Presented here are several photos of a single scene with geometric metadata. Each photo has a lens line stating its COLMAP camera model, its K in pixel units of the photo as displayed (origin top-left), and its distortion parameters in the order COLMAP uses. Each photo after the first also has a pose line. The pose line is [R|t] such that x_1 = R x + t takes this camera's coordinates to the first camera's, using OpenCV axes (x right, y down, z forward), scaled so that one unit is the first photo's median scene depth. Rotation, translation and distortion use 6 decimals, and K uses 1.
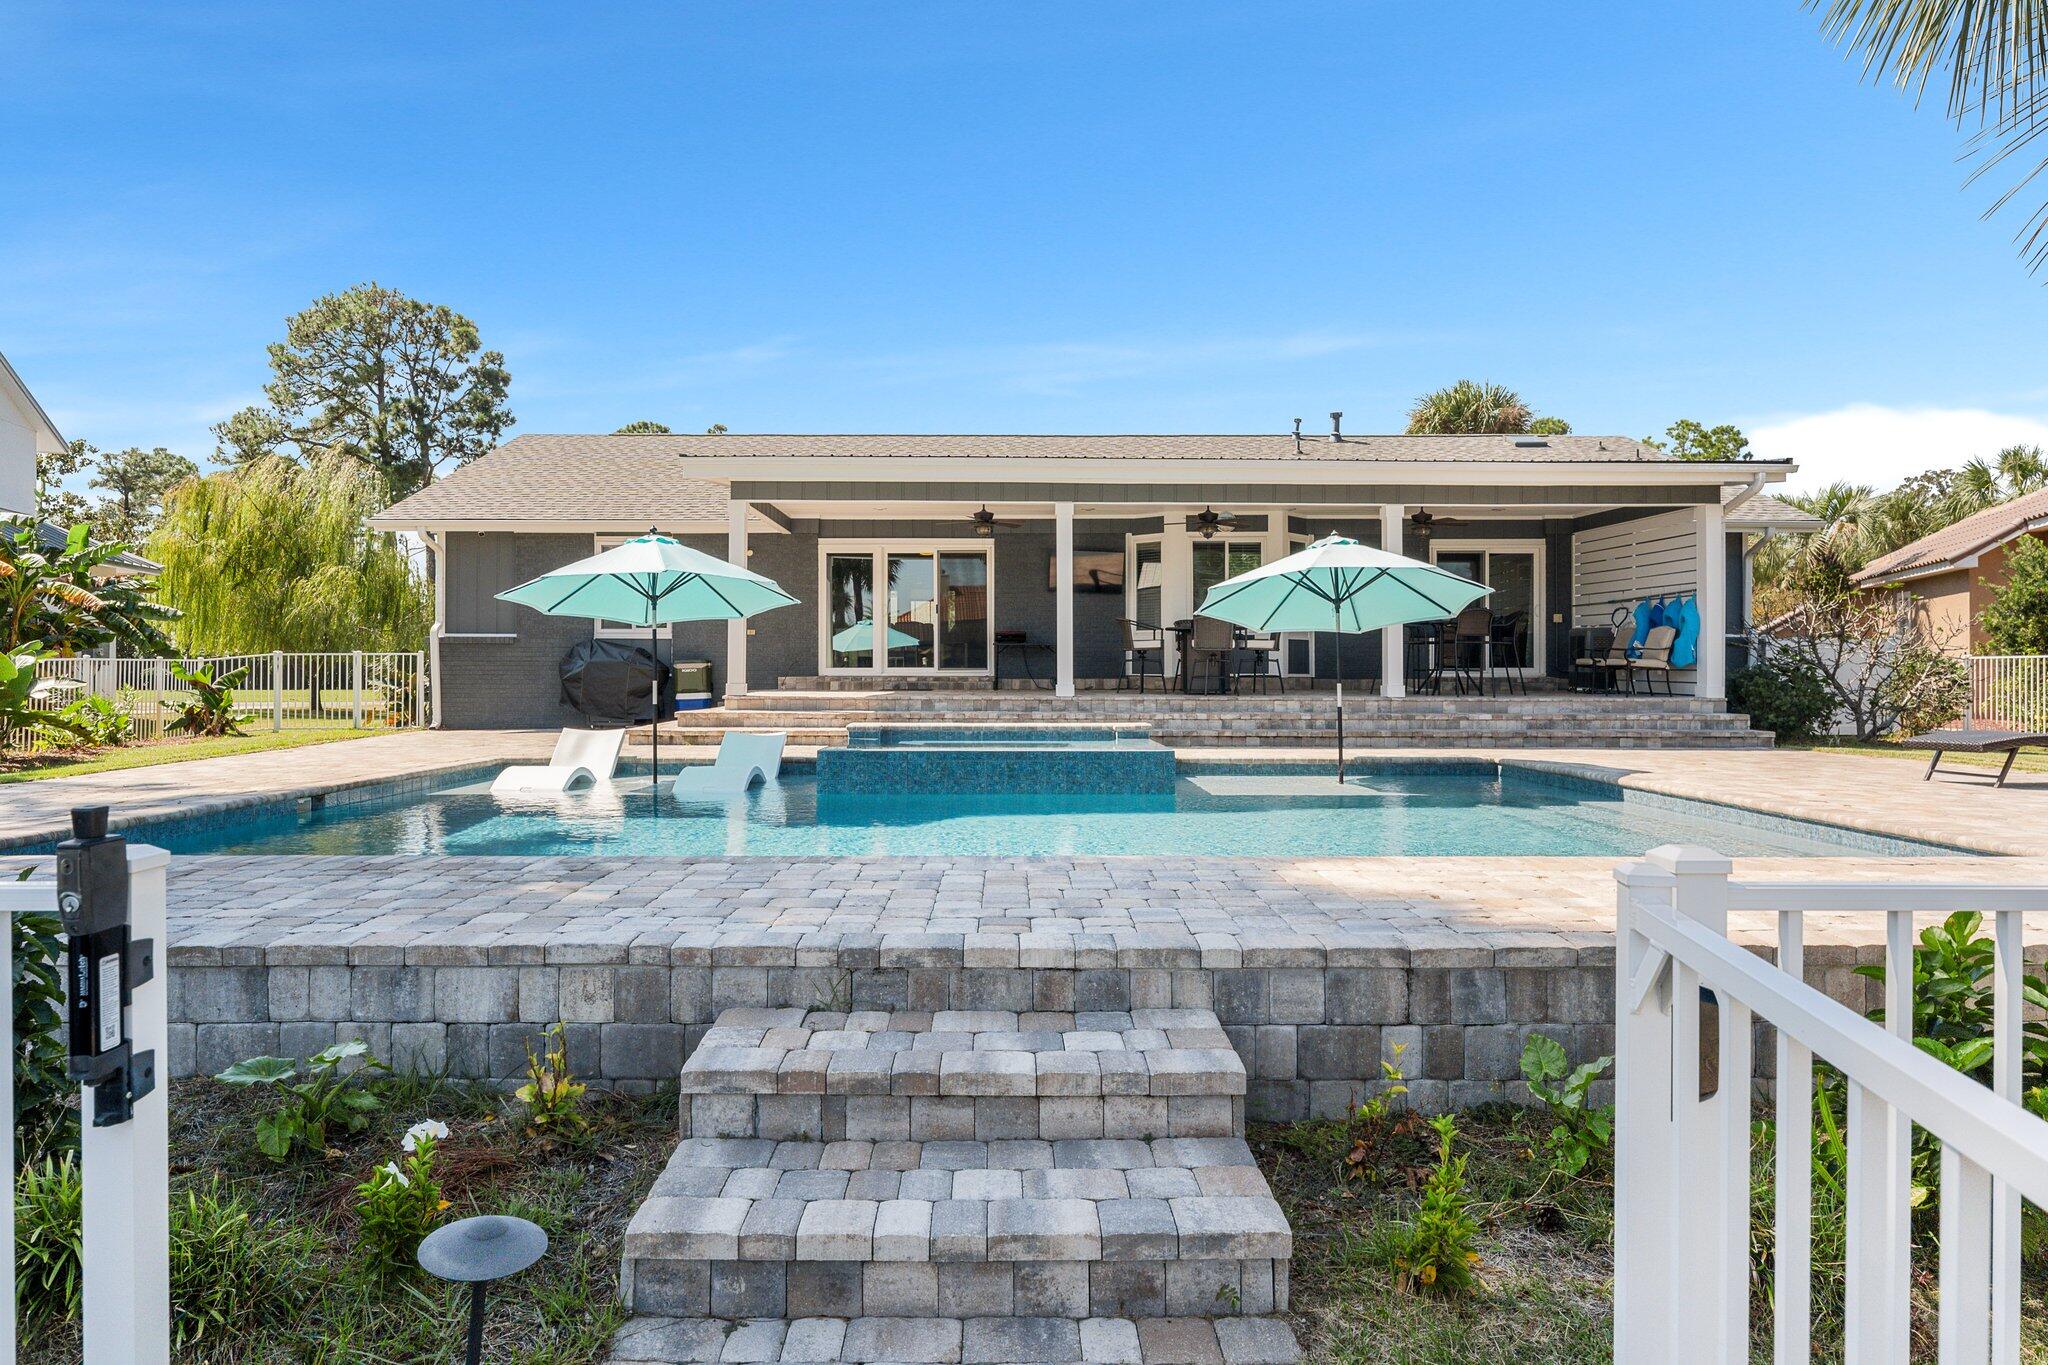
lens RADIAL K [[1234.1, 0, 1010.9], [0, 1234.1, 657.3], [0, 0, 1]] dist [-0.002592, -0.001221]
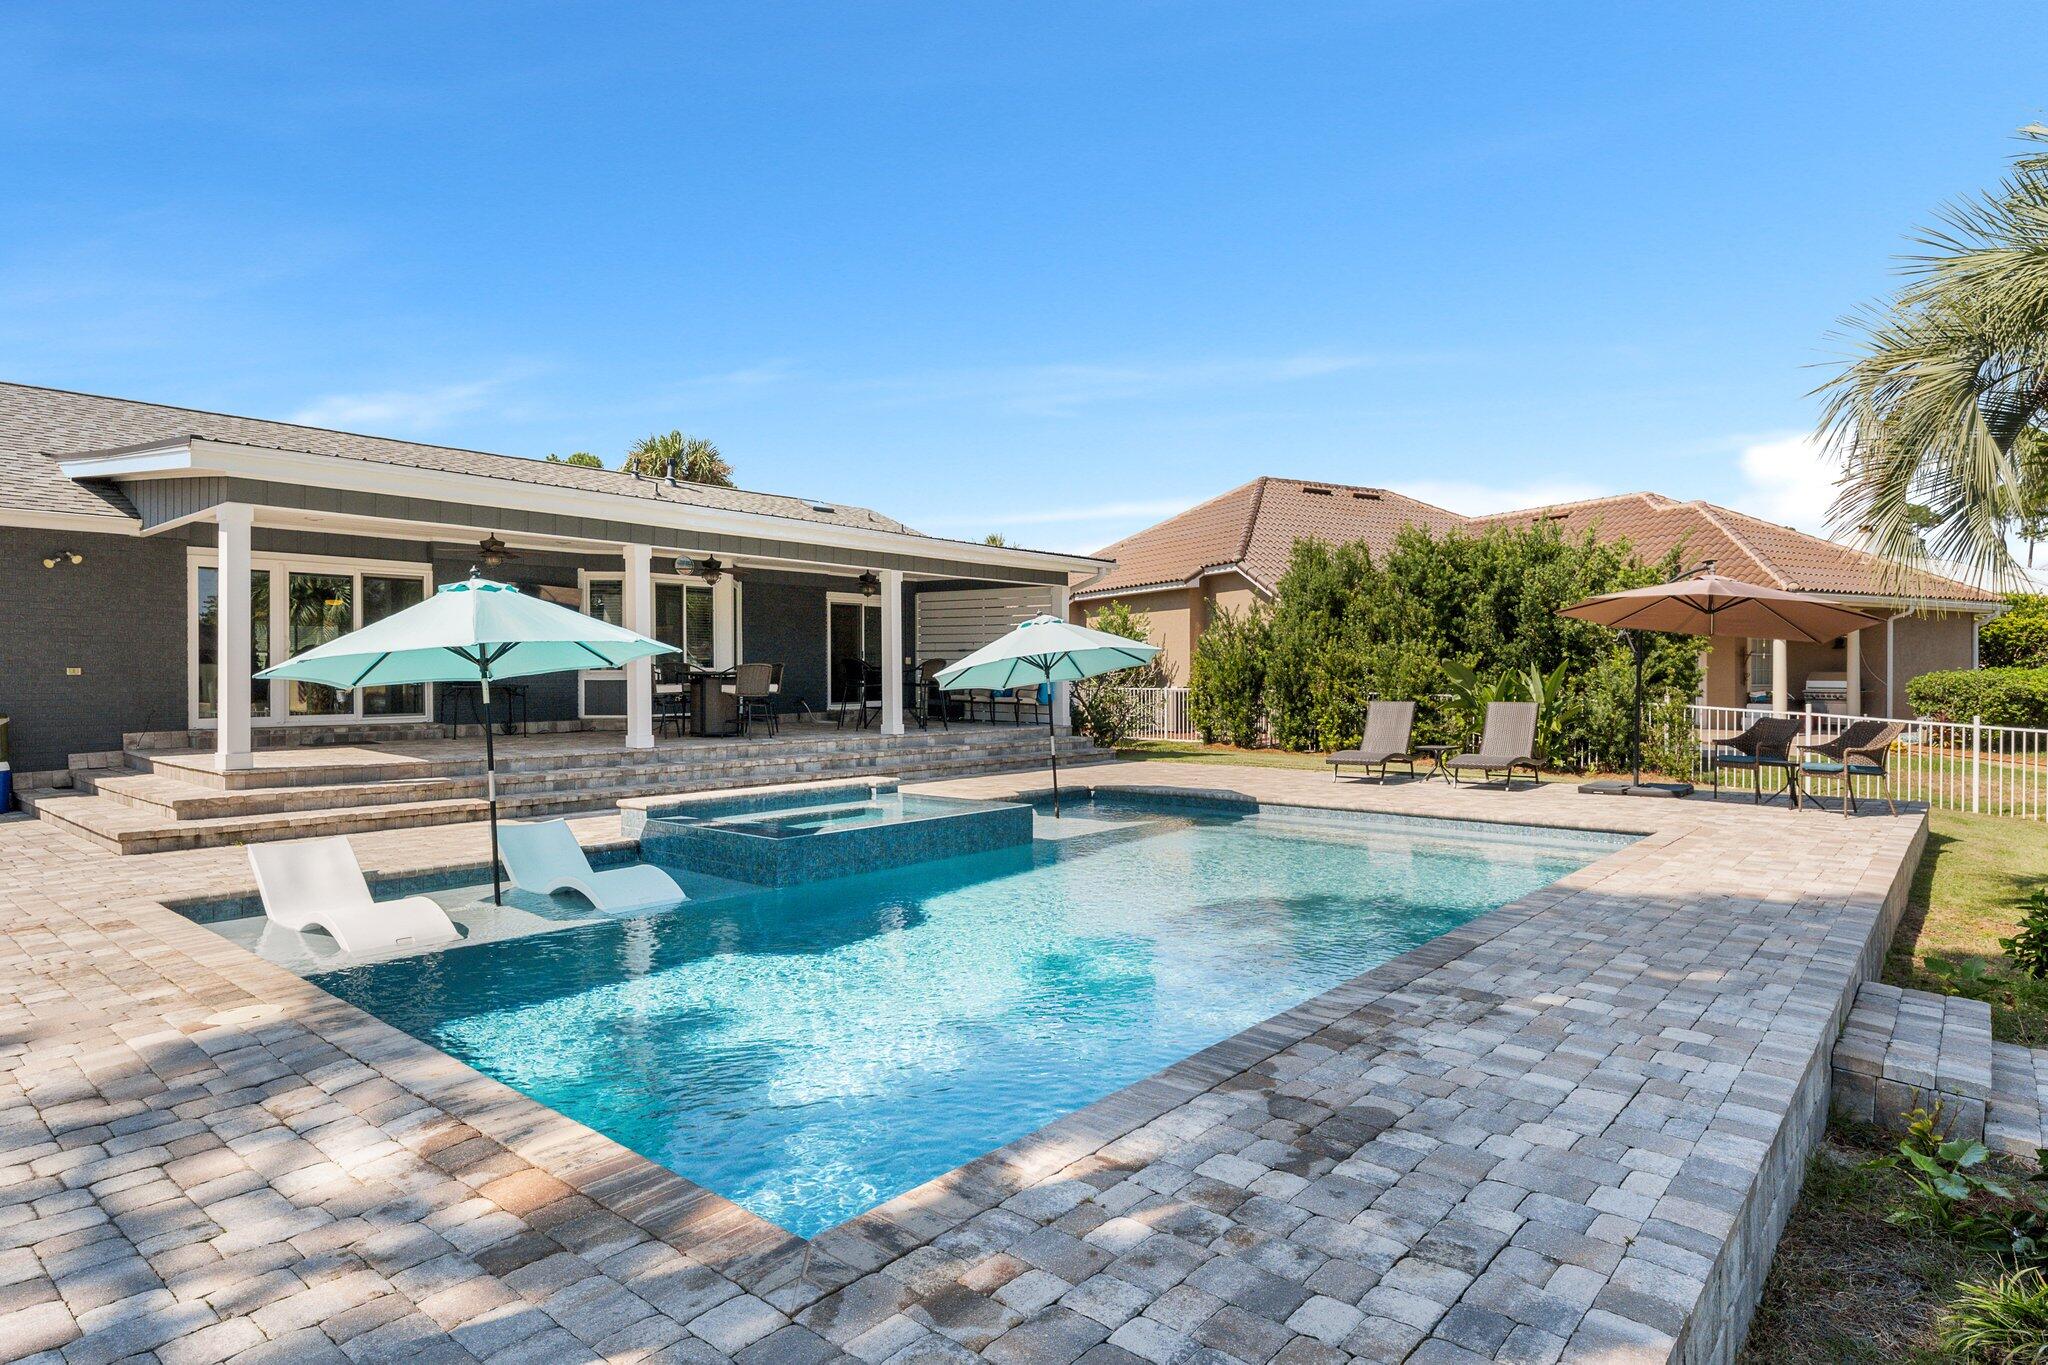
lens RADIAL K [[1123.1, 0, 1024.0], [0, 1123.1, 682.5], [0, 0, 1]] dist [0.000728, 0.000446]
pose [[0.653332, -0.007052, 0.757039, -0.340740], [-0.006946, 0.999859, 0.015308, -0.027712], [-0.757040, -0.015259, 0.653190, 0.167161]]
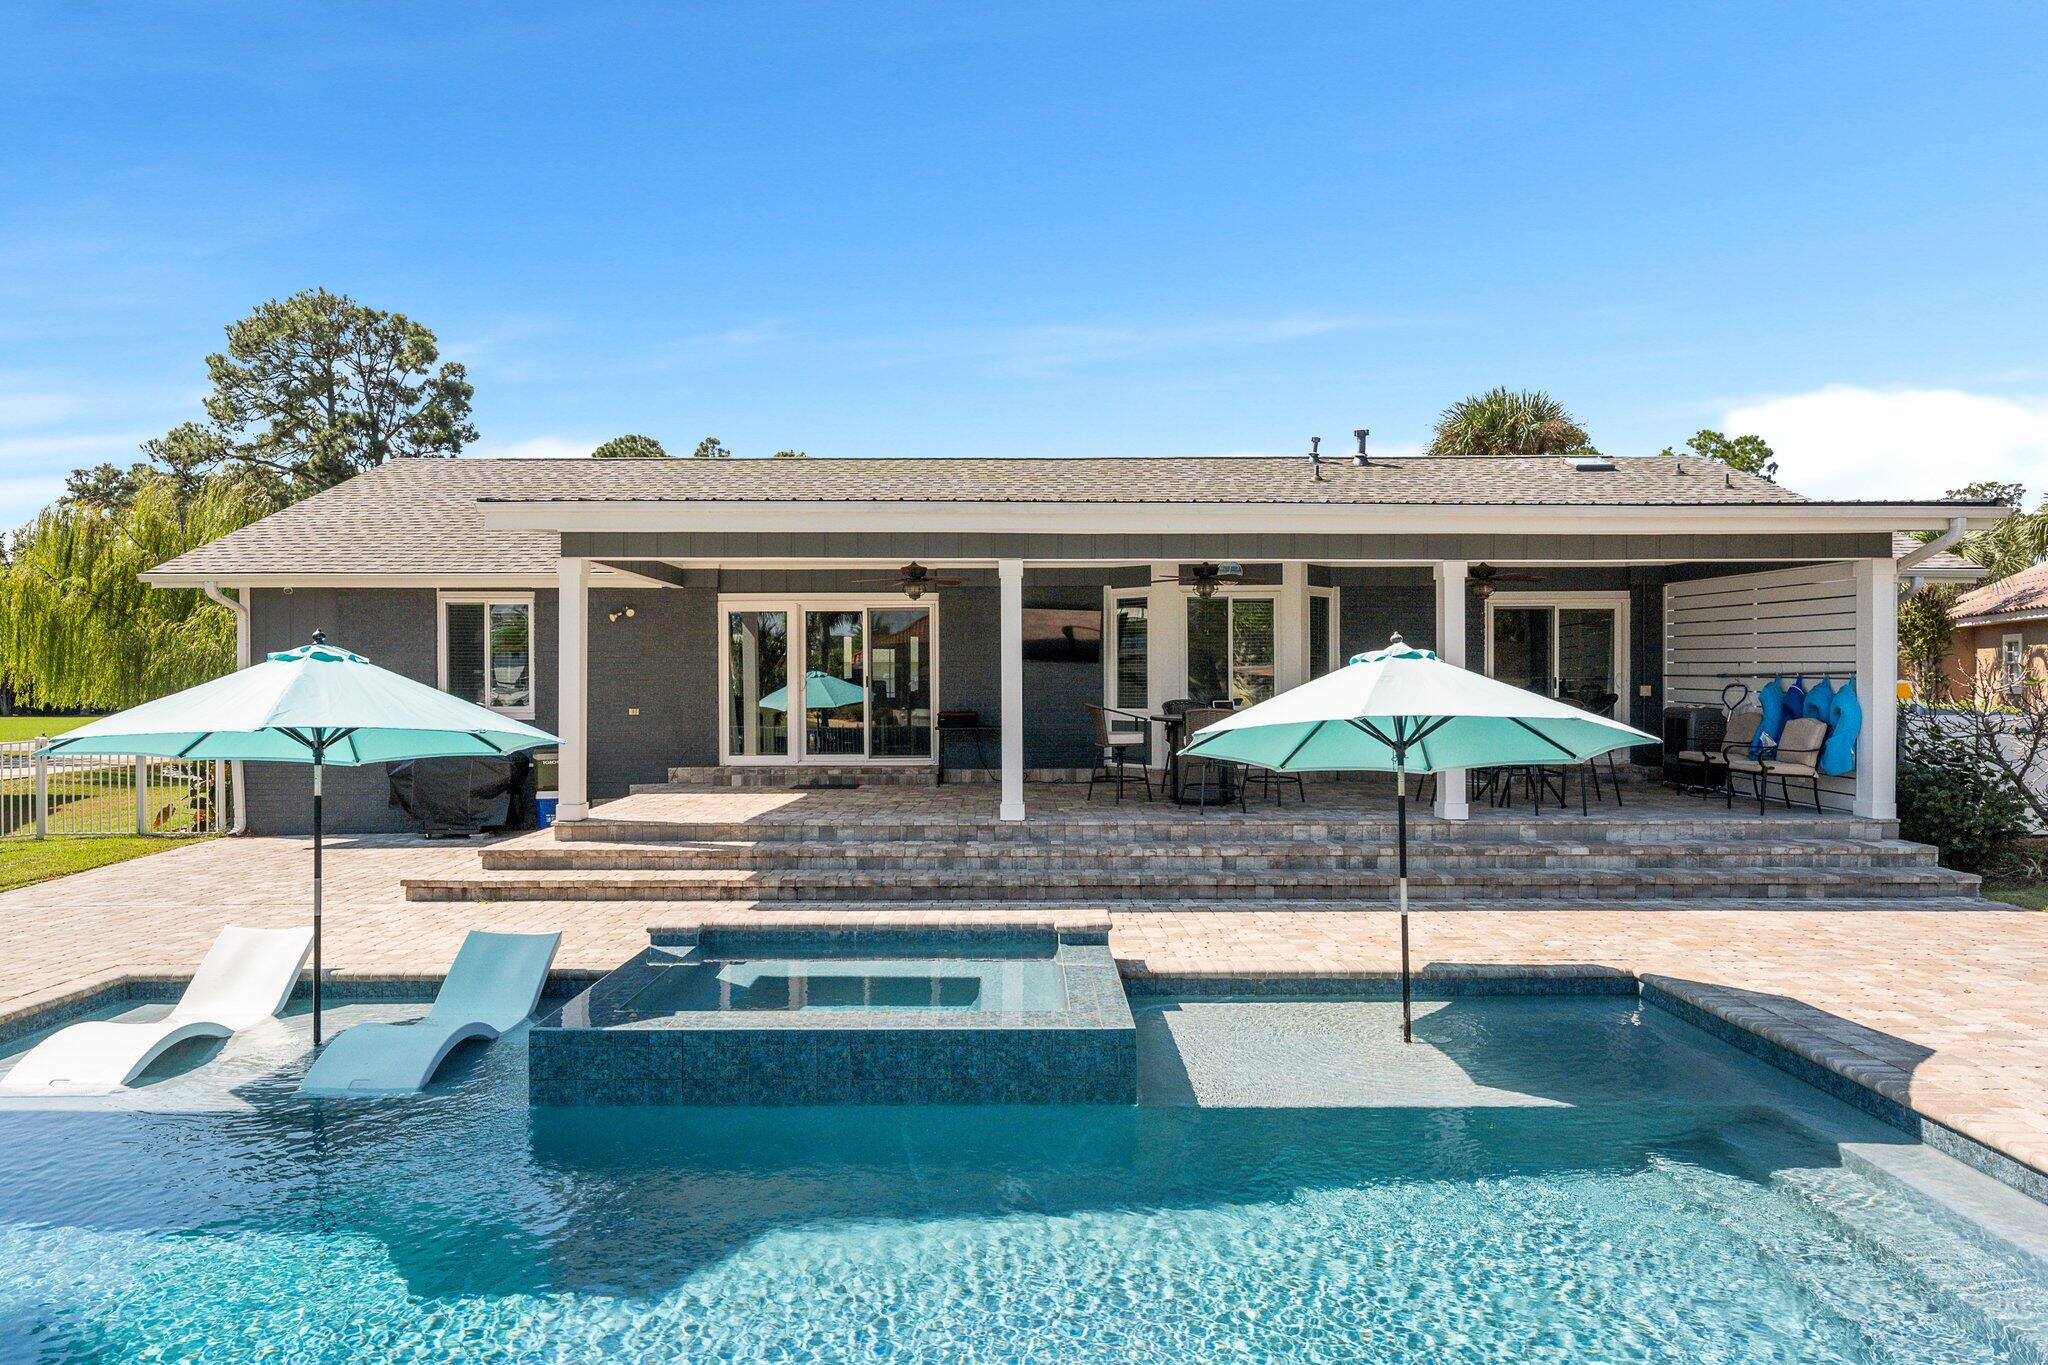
lens RADIAL K [[1209.6, 0, 1024.0], [0, 1209.6, 682.5], [0, 0, 1]] dist [0.000296, -0.000472]
pose [[0.999994, -0.003332, 0.000831, 0.040777], [0.003319, 0.999865, 0.016105, -0.050867], [-0.000885, -0.016102, 0.999870, 0.217937]]
